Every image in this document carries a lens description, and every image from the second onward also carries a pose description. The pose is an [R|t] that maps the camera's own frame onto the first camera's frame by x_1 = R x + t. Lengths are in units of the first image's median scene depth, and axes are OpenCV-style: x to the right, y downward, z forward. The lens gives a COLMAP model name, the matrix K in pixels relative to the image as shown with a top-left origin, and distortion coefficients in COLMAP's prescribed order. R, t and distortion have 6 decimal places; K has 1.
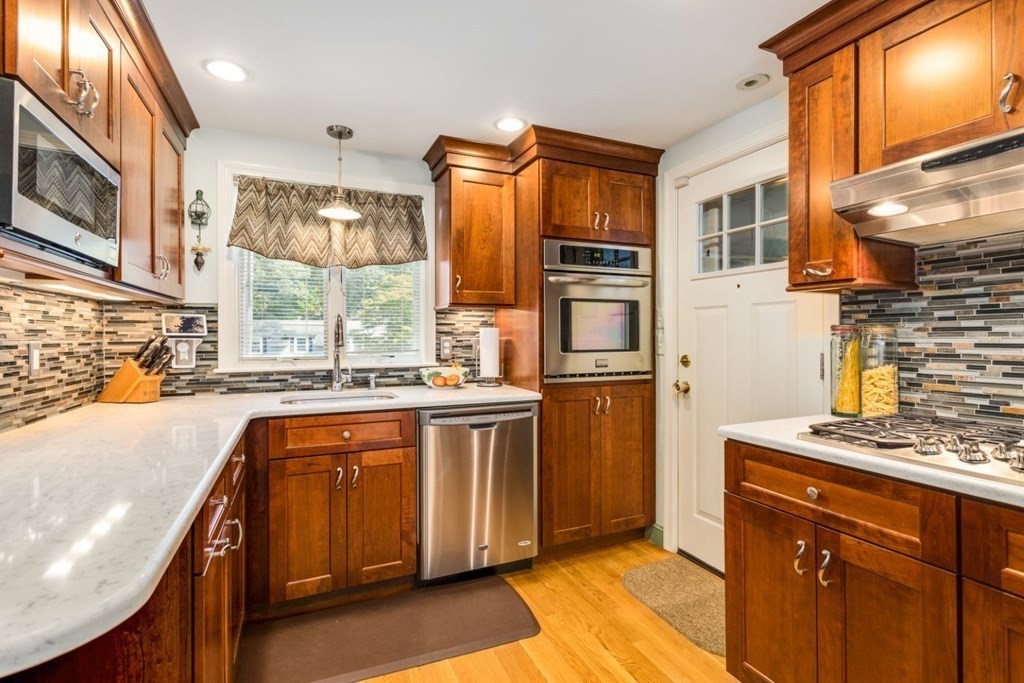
lens RADIAL K [[485.1, 0, 505.2], [0, 485.1, 333.4], [0, 0, 1]] dist [0.000805, -0.000002]
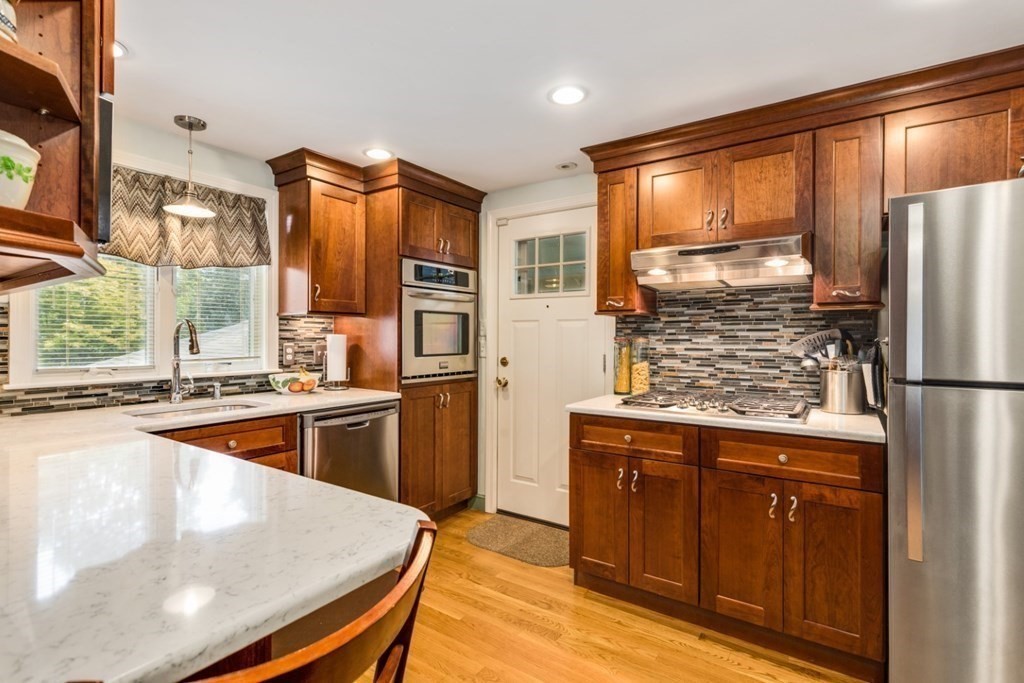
lens RADIAL K [[485.1, 0, 510.0], [0, 485.1, 339.0], [0, 0, 1]] dist [0.000805, -0.000002]
pose [[0.856086, 0.002382, 0.516828, -0.298674], [-0.006349, 0.999962, 0.005908, -0.012073], [-0.516795, -0.008339, 0.856069, -0.114488]]
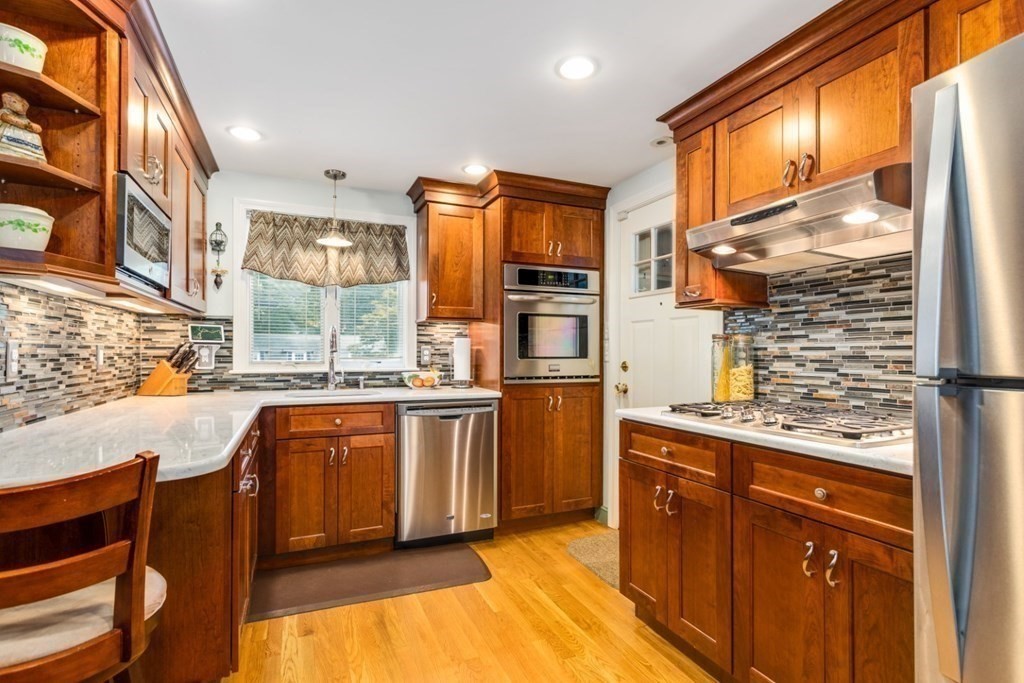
lens RADIAL K [[485.1, 0, 507.6], [0, 485.1, 349.6], [0, 0, 1]] dist [0.000805, -0.000002]
pose [[0.999980, 0.005434, 0.003339, 0.087122], [-0.005430, 0.999985, -0.001217, 0.019512], [-0.003345, 0.001199, 0.999994, -0.209653]]
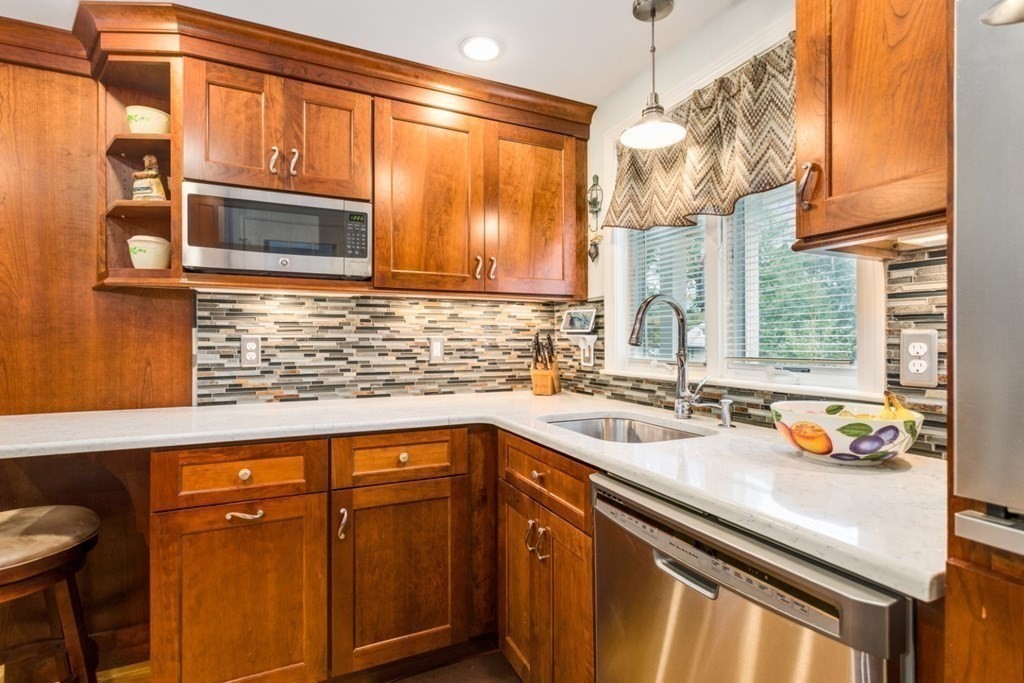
lens RADIAL K [[485.1, 0, 519.9], [0, 485.1, 342.3], [0, 0, 1]] dist [0.000805, -0.000002]
pose [[0.032733, 0.006111, -0.999445, 0.288313], [0.002616, 0.999977, 0.006200, 0.017965], [0.999461, -0.002818, 0.032716, 0.819071]]
